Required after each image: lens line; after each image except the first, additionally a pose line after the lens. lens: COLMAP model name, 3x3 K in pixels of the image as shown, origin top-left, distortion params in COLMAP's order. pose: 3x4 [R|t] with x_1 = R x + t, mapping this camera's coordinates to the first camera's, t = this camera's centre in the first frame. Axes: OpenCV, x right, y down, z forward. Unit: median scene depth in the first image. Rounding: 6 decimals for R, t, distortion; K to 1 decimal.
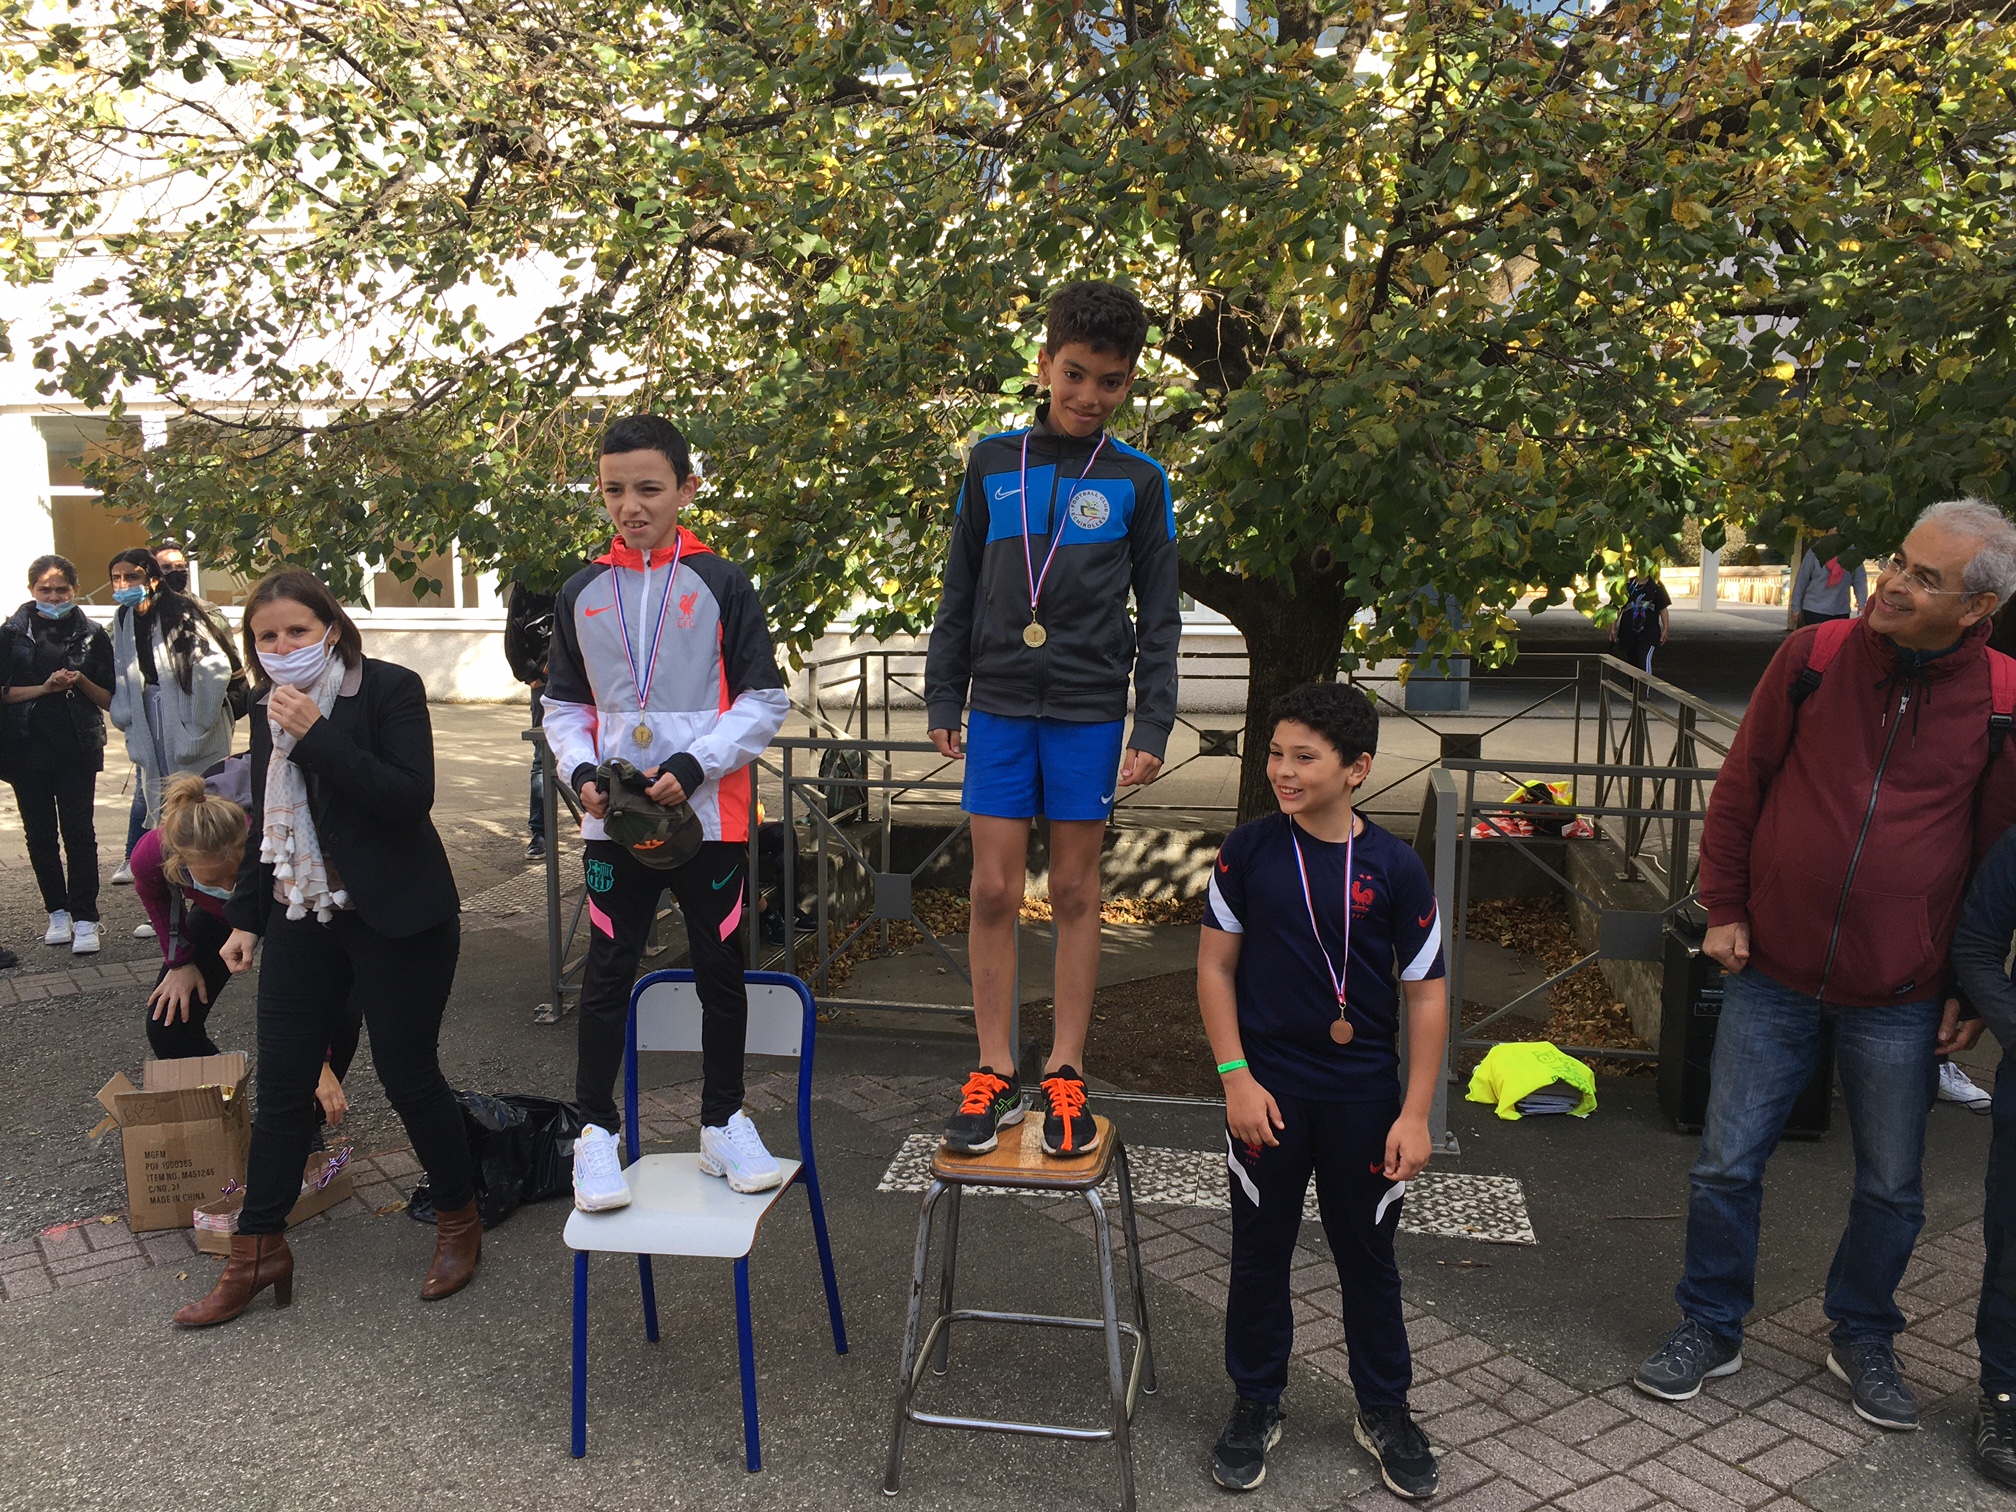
lens RADIAL K [[1693.5, 0, 1006.9], [0, 1693.5, 664.2], [0, 0, 1]] dist [0.077492, -0.091942]
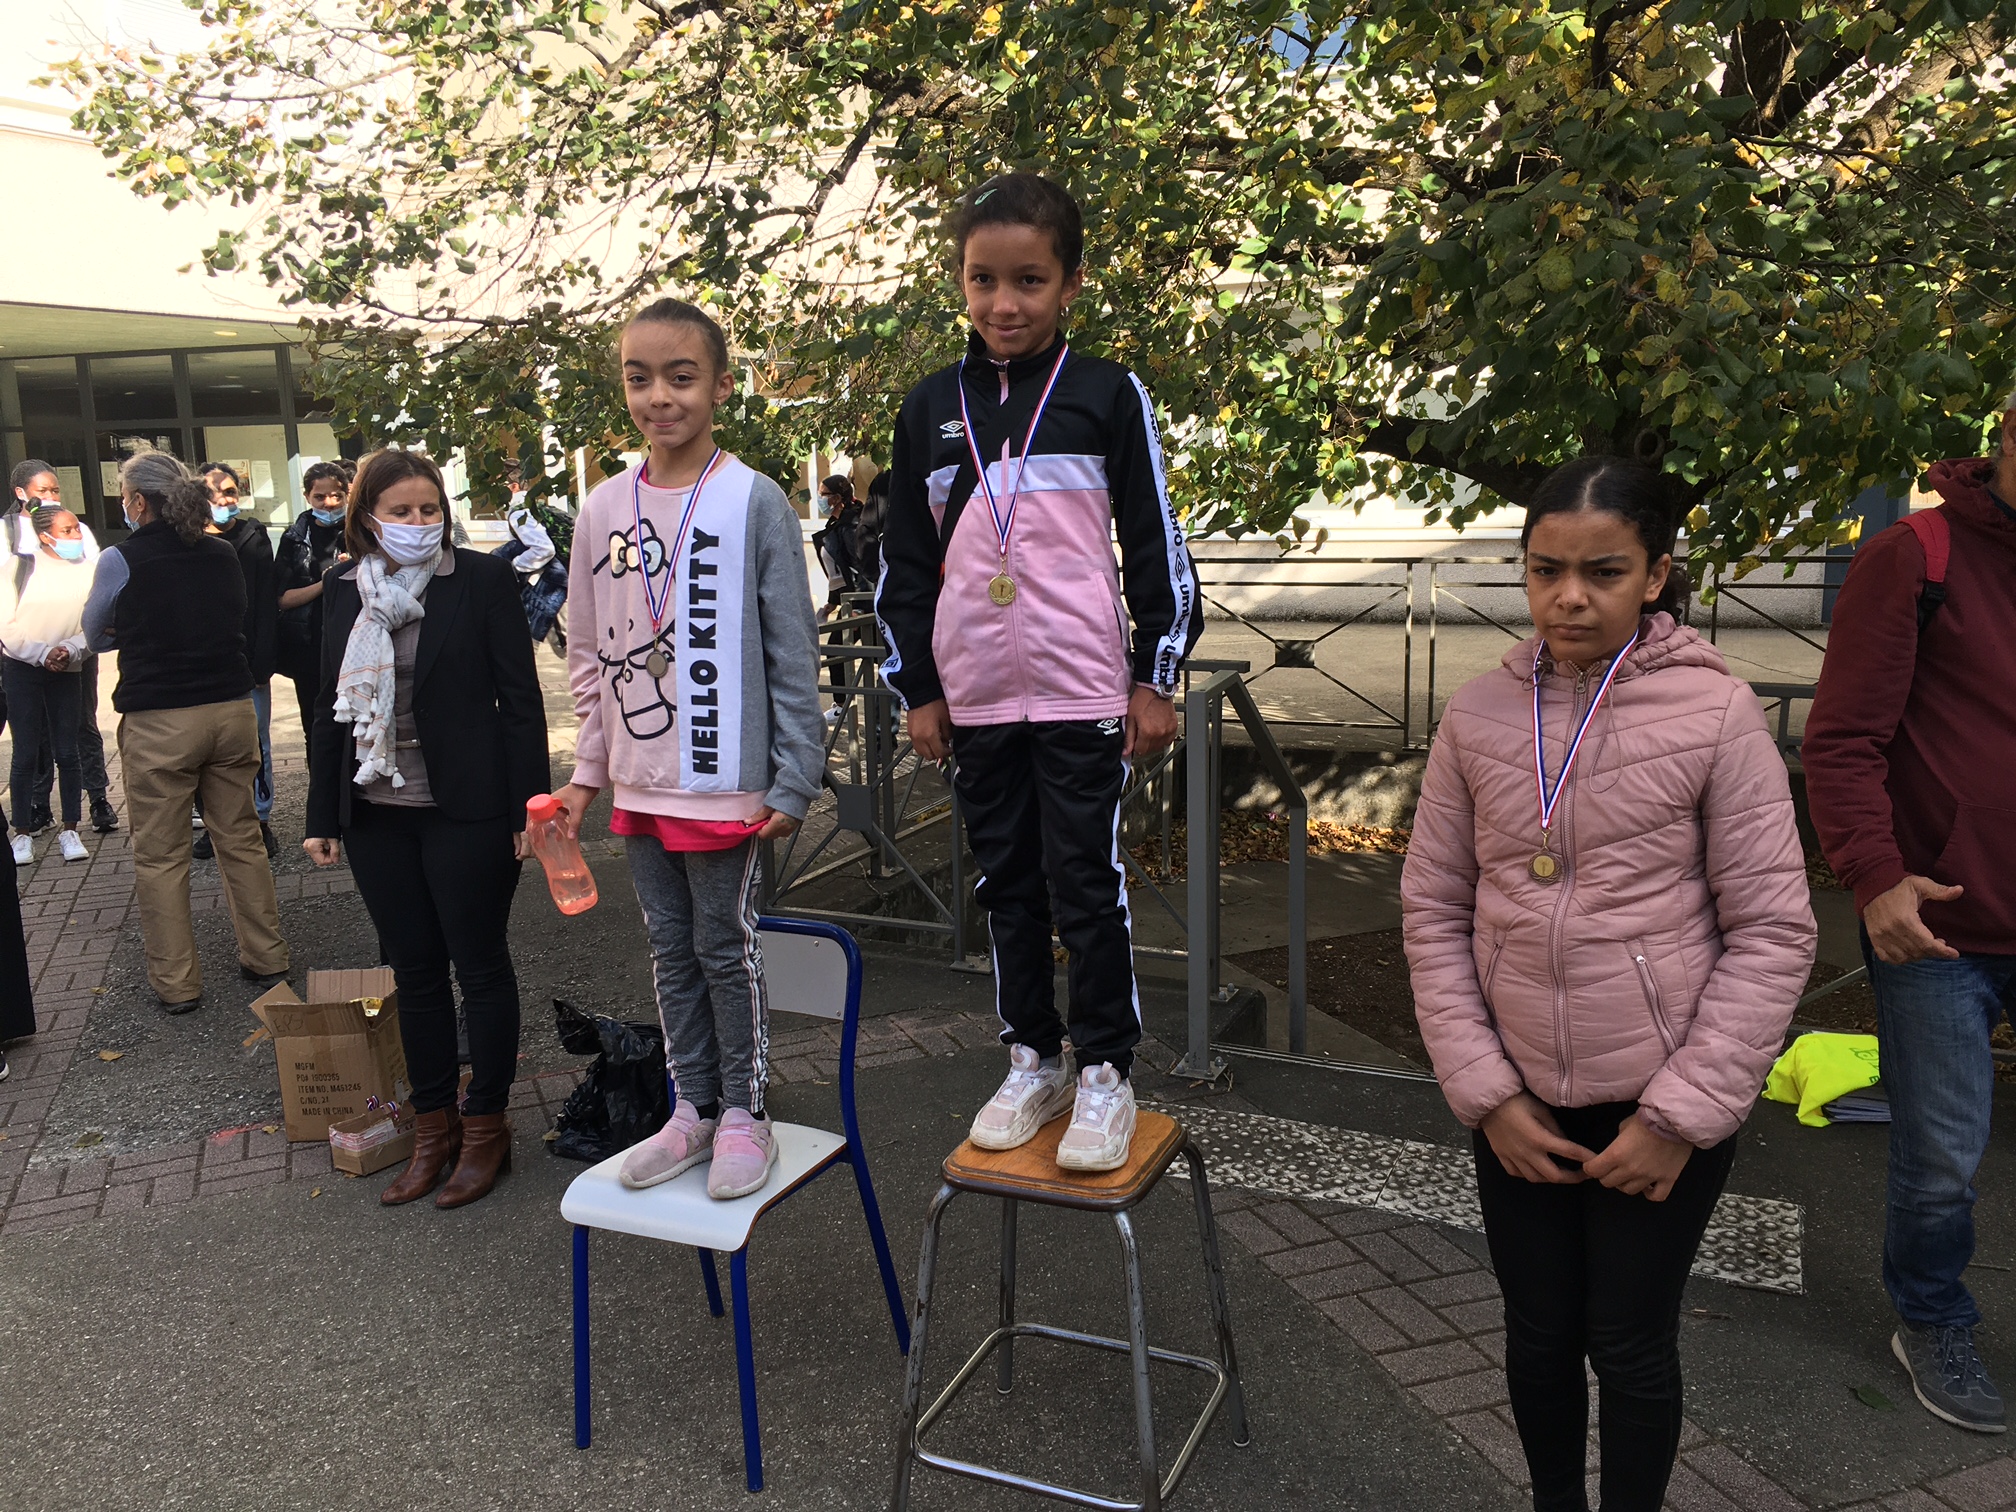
lens RADIAL K [[1693.5, 0, 1006.9], [0, 1693.5, 664.2], [0, 0, 1]] dist [0.077492, -0.091942]
pose [[0.971679, 0.009436, -0.236115, 0.131238], [0.003106, 0.998606, 0.052689, 0.001728], [0.236283, -0.051930, 0.970296, 0.145359]]
